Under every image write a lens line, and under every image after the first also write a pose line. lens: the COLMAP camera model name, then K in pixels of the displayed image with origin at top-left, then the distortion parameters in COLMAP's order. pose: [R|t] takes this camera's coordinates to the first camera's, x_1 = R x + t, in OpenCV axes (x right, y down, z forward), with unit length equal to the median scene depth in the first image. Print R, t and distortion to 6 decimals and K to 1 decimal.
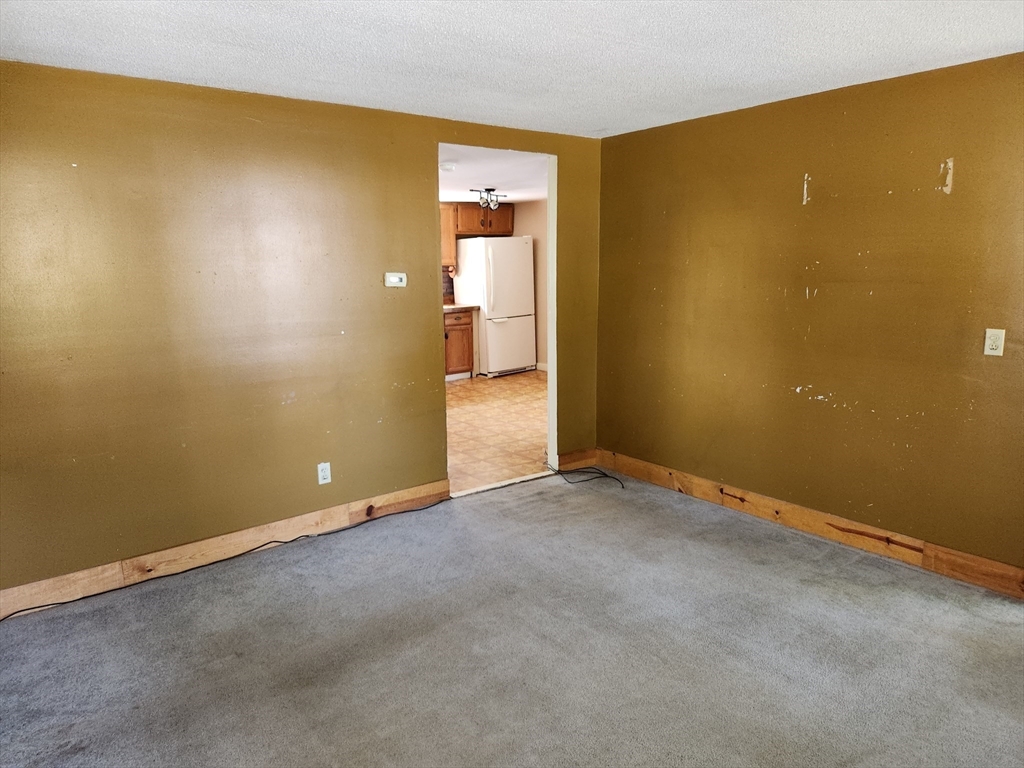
lens RADIAL K [[690.4, 0, 514.1], [0, 690.4, 388.2], [0, 0, 1]] dist [0.047714, -0.001607]
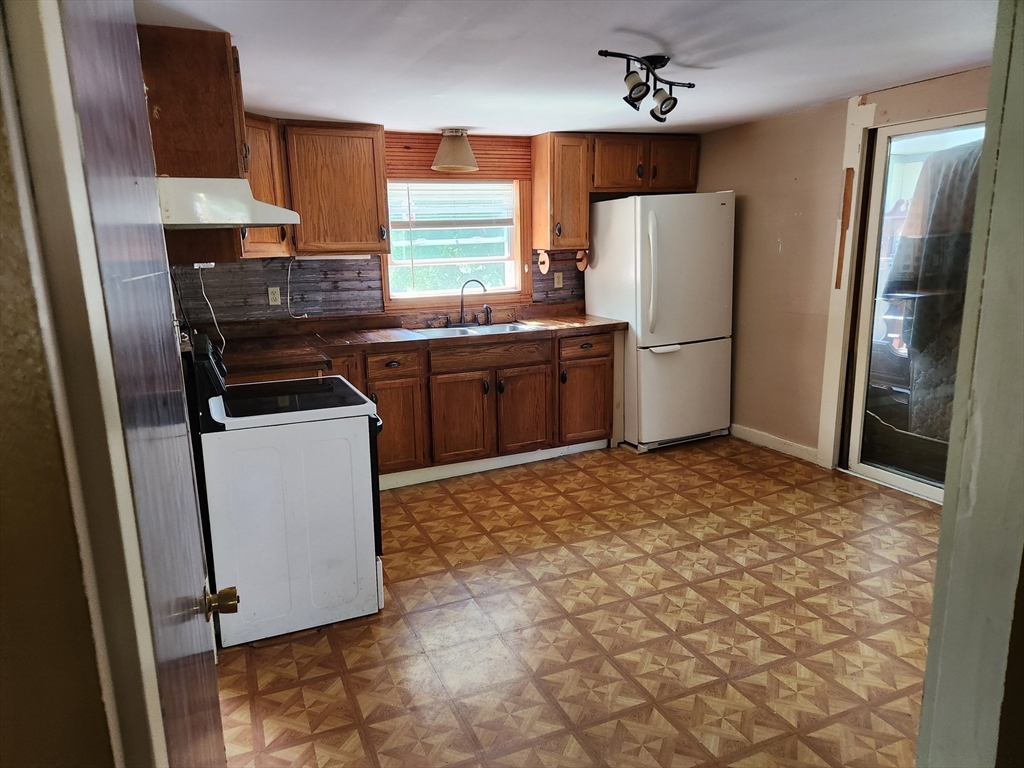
lens RADIAL K [[690.4, 0, 503.1], [0, 690.4, 384.1], [0, 0, 1]] dist [0.047714, -0.001607]
pose [[0.969624, 0.037829, -0.241658, -0.011215], [-0.034562, 0.999245, 0.017746, -0.076342], [0.242147, -0.008854, 0.970199, 0.441573]]
